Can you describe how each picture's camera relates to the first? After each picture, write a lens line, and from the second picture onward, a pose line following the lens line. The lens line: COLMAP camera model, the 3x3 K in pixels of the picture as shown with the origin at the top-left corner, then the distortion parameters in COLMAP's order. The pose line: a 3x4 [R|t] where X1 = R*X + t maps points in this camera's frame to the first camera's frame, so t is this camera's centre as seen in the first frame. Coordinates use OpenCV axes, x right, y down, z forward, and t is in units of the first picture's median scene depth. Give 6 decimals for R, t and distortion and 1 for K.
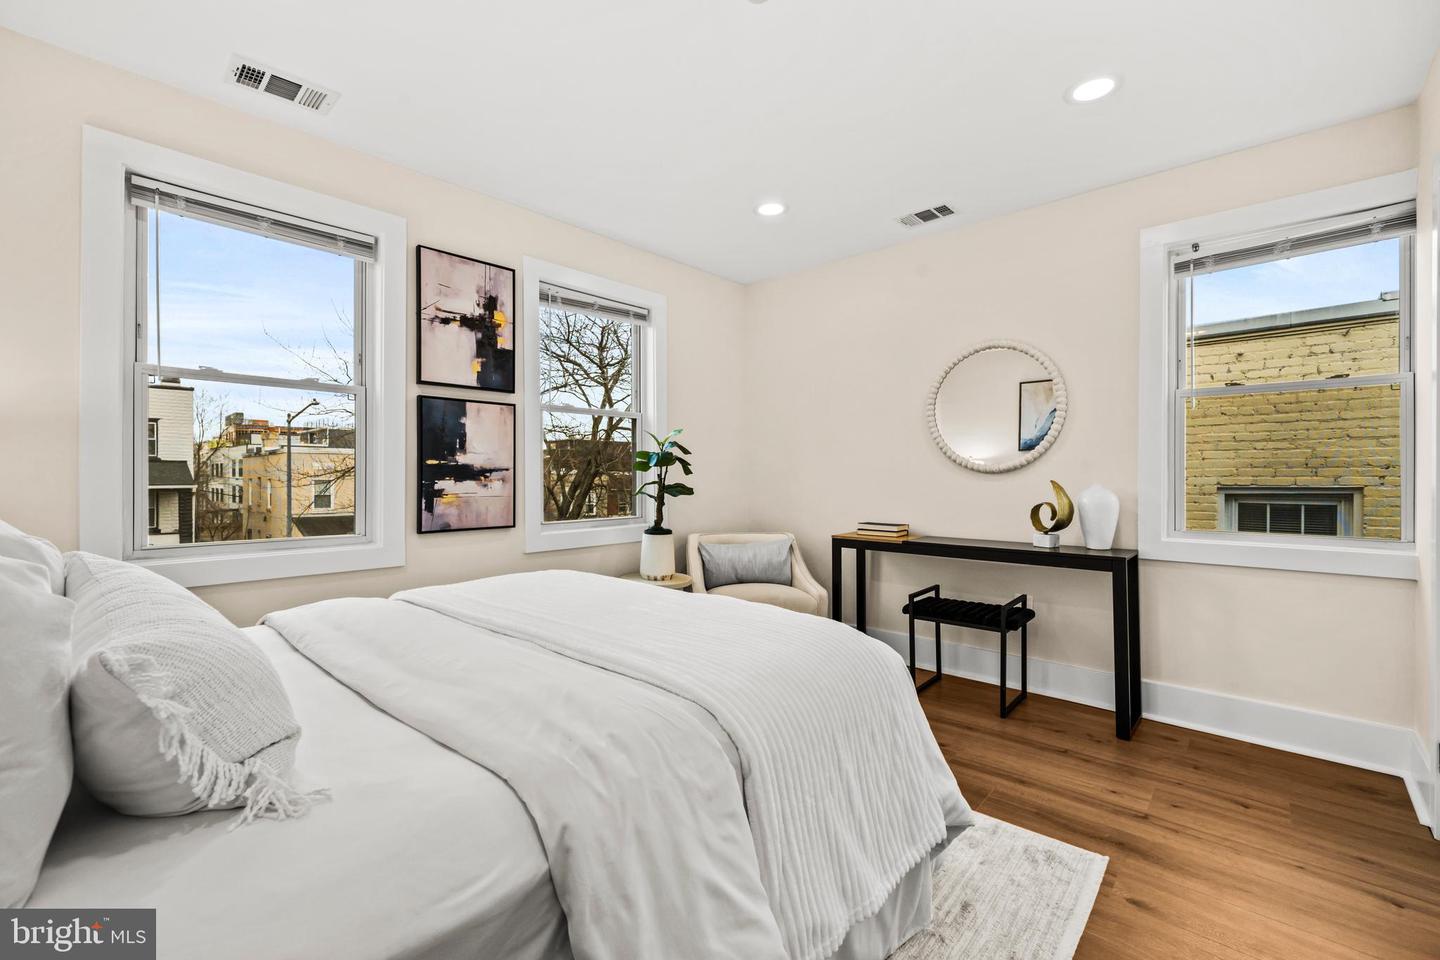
lens RADIAL K [[617.7, 0, 723.4], [0, 617.7, 455.9], [0, 0, 1]] dist [0.000775, 0.000231]
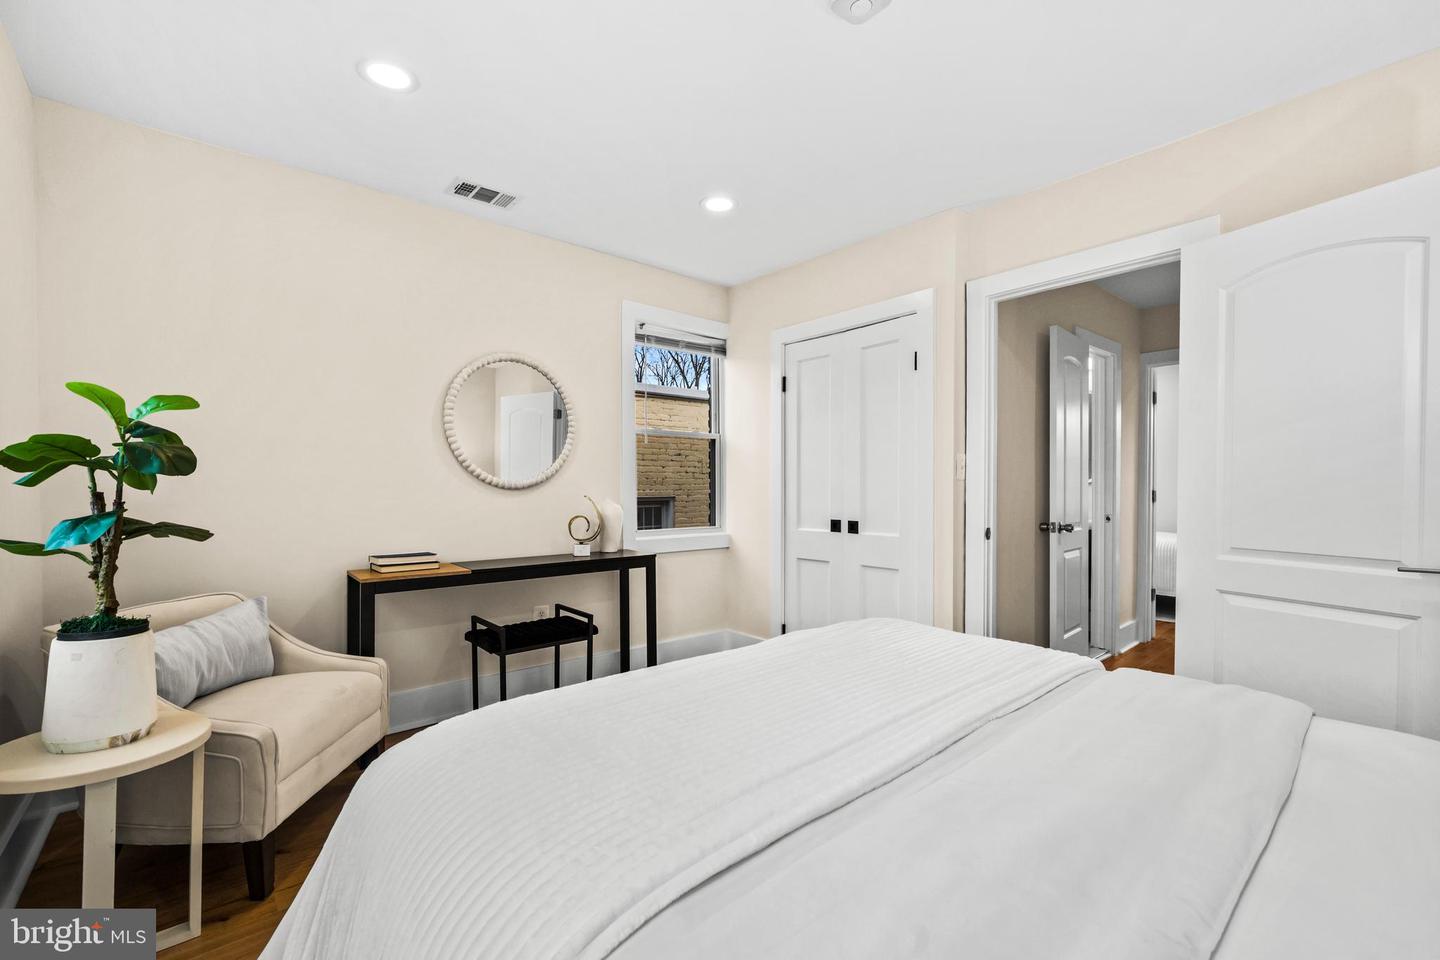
lens RADIAL K [[611.1, 0, 720.2], [0, 611.1, 487.8], [0, 0, 1]] dist [-0.000320, 0.000032]
pose [[0.123142, -0.002848, 0.992385, -0.575868], [-0.027113, 0.999613, 0.006233, 0.011961], [-0.992019, -0.027674, 0.123017, 0.650765]]
